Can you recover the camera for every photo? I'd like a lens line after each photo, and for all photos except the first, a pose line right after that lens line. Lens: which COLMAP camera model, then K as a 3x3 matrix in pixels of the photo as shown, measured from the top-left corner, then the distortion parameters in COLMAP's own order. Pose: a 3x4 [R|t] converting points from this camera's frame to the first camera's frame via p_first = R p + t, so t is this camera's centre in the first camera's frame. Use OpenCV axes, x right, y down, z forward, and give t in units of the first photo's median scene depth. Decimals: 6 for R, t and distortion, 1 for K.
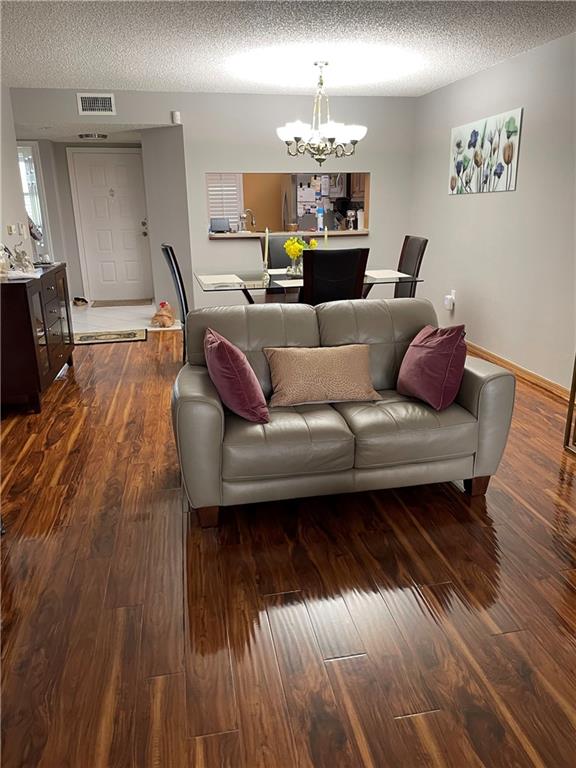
lens RADIAL K [[582.7, 0, 293.5], [0, 582.7, 378.2], [0, 0, 1]] dist [0.081092, -0.109266]
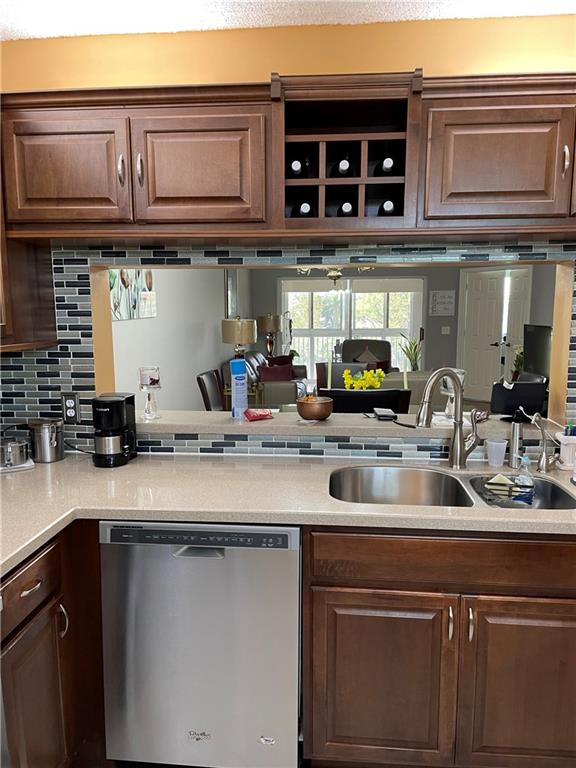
lens RADIAL K [[582.7, 0, 292.9], [0, 582.7, 387.9], [0, 0, 1]] dist [0.081092, -0.109266]
pose [[-0.961020, -0.021978, 0.275605, -0.124031], [0.095084, 0.909759, 0.404101, -0.578742], [-0.259615, 0.414555, -0.872207, 1.826361]]
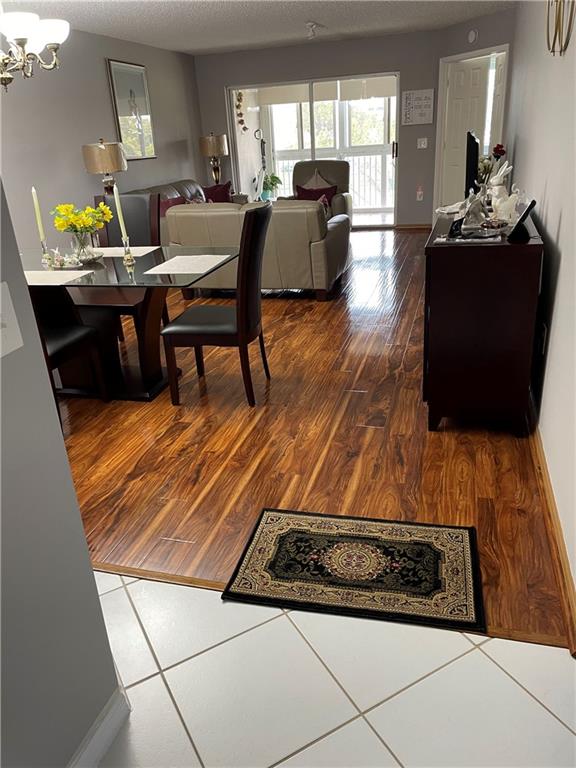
lens RADIAL K [[582.7, 0, 285.6], [0, 582.7, 382.5], [0, 0, 1]] dist [0.081092, -0.109266]
pose [[-0.890121, -0.117390, 0.440346, -0.544343], [0.197935, 0.770771, 0.605586, -0.459705], [-0.410496, 0.626204, -0.662844, 1.540203]]
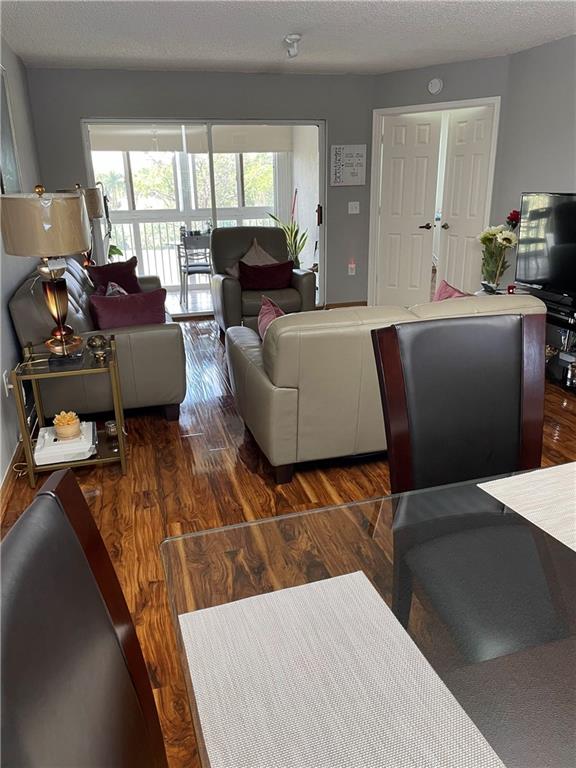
lens RADIAL K [[582.7, 0, 293.5], [0, 582.7, 382.0], [0, 0, 1]] dist [0.081092, -0.109266]
pose [[-0.996599, 0.054775, -0.061570, 0.181122], [0.008379, 0.810613, 0.585522, -0.367386], [0.081981, 0.583015, -0.808315, 1.181420]]
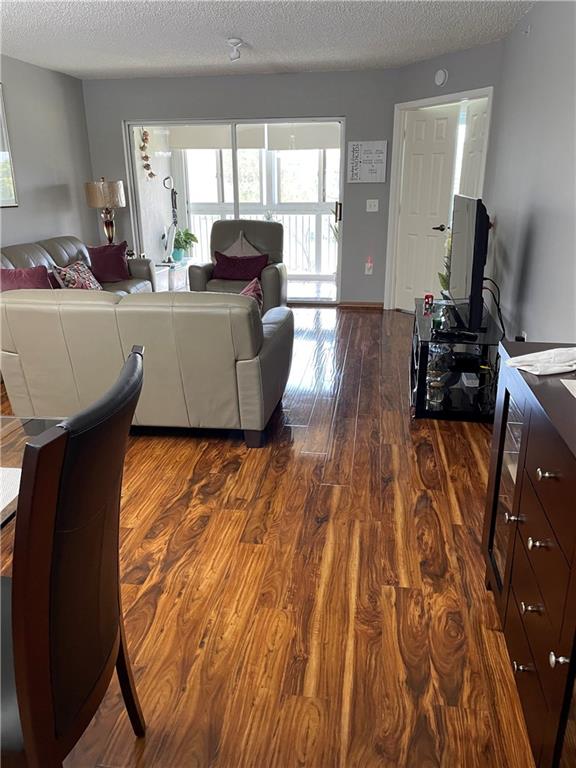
lens RADIAL K [[582.7, 0, 288.4], [0, 582.7, 382.3], [0, 0, 1]] dist [0.081092, -0.109266]
pose [[-0.943662, -0.090115, 0.318406, -0.354876], [0.113665, 0.815392, 0.567641, -0.347253], [-0.310778, 0.571853, -0.759211, 1.155908]]
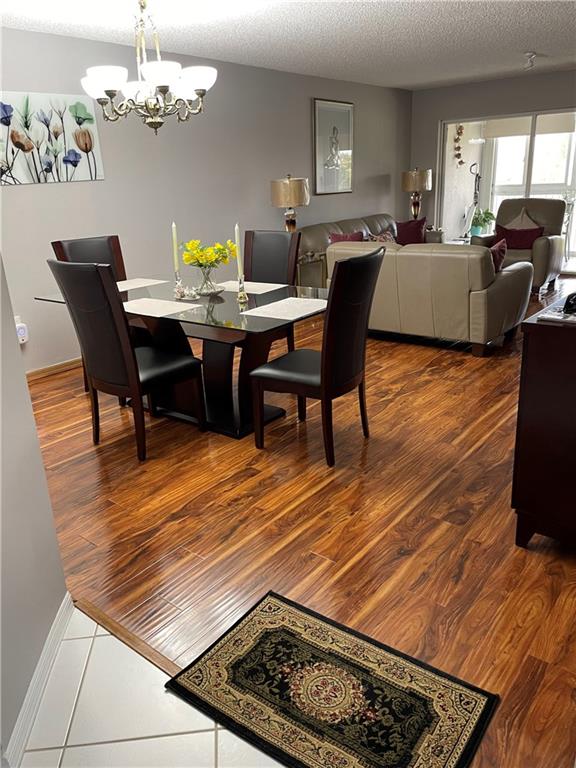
lens RADIAL K [[582.7, 0, 280.8], [0, 582.7, 377.9], [0, 0, 1]] dist [0.081092, -0.109266]
pose [[-0.643227, -0.212529, 0.735589, -0.619942], [0.270792, 0.835474, 0.478179, -0.427638], [-0.716192, 0.506769, -0.479848, 1.413909]]
